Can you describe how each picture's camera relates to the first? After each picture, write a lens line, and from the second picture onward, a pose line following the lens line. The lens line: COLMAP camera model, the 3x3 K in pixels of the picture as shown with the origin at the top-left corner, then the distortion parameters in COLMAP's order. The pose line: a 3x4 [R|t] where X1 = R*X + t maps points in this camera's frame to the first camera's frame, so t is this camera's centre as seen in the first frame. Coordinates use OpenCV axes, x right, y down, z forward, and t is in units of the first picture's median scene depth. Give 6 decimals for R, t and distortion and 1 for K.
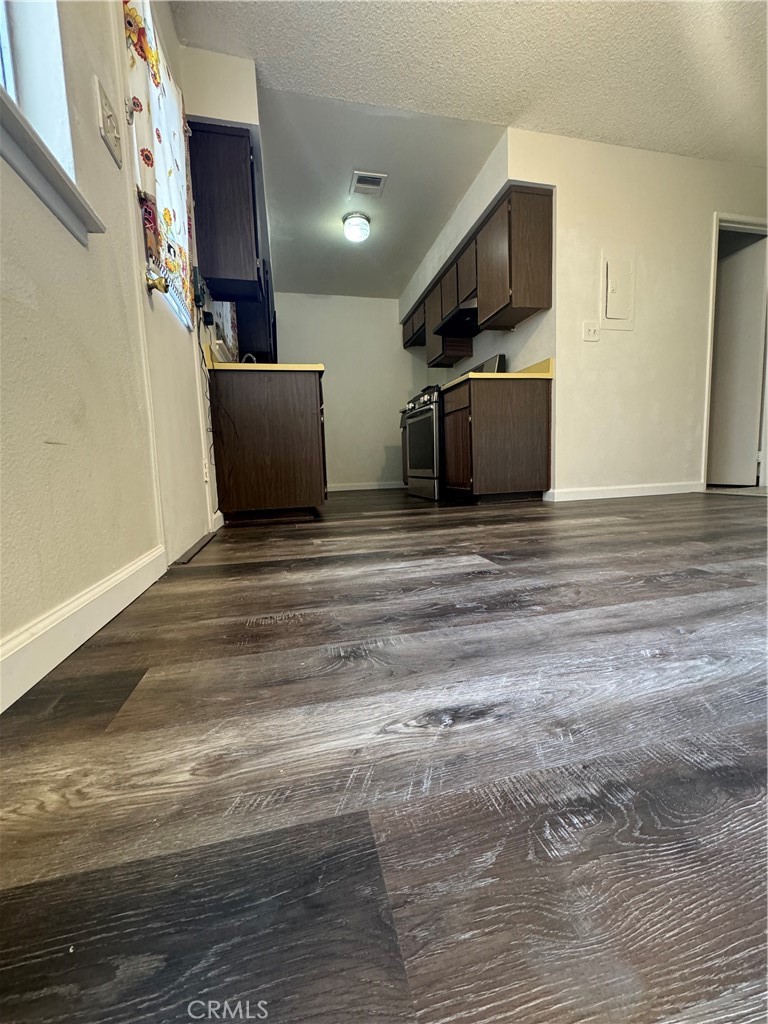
lens RADIAL K [[410.6, 0, 385.3], [0, 410.6, 510.5], [0, 0, 1]] dist [-0.002127, 0.000318]
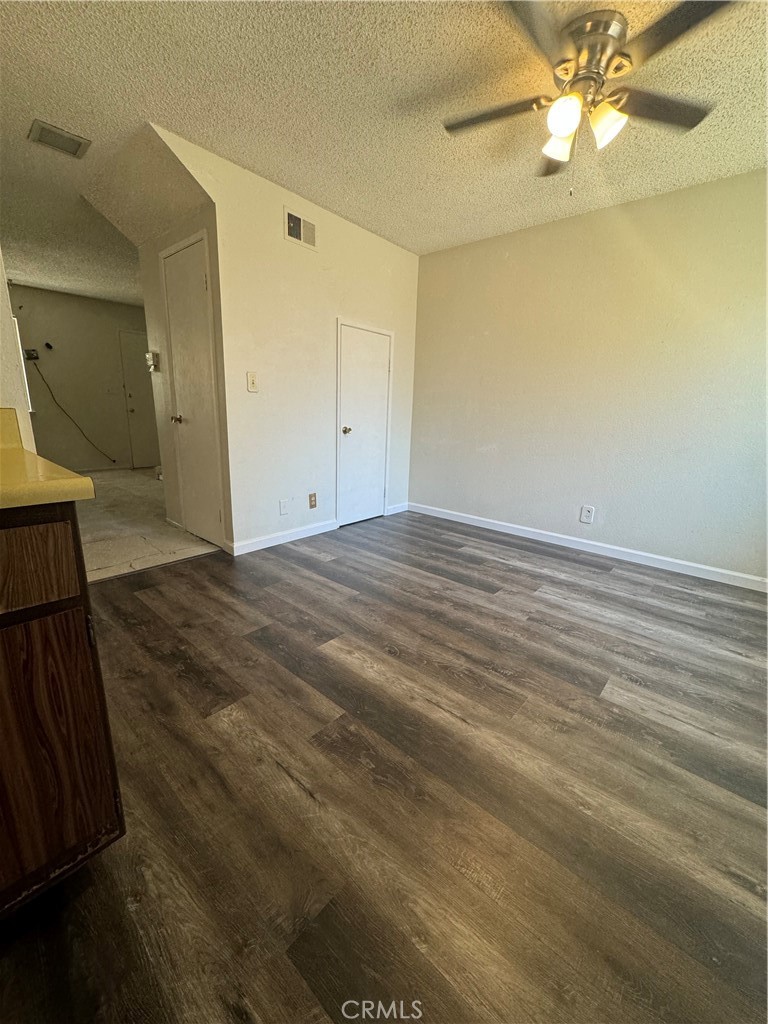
lens RADIAL K [[410.6, 0, 382.8], [0, 410.6, 509.8], [0, 0, 1]] dist [-0.002127, 0.000318]
pose [[-0.583807, -0.178350, 0.792061, -0.402994], [0.072711, 0.960168, 0.269796, -1.240404], [-0.808630, 0.215101, -0.547585, 3.319925]]
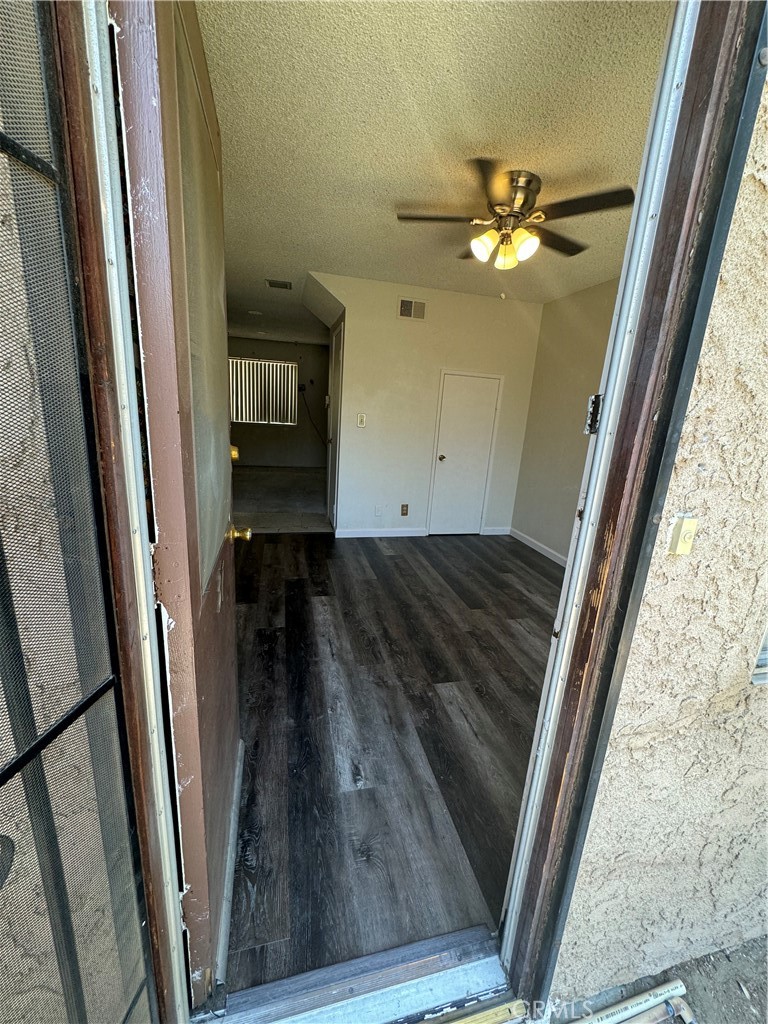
lens RADIAL K [[410.6, 0, 383.4], [0, 410.6, 508.7], [0, 0, 1]] dist [-0.002127, 0.000318]
pose [[-0.009529, -0.211307, 0.977373, -1.858765], [0.041349, 0.976498, 0.211521, -1.411959], [-0.999099, 0.042429, -0.000568, 1.911441]]
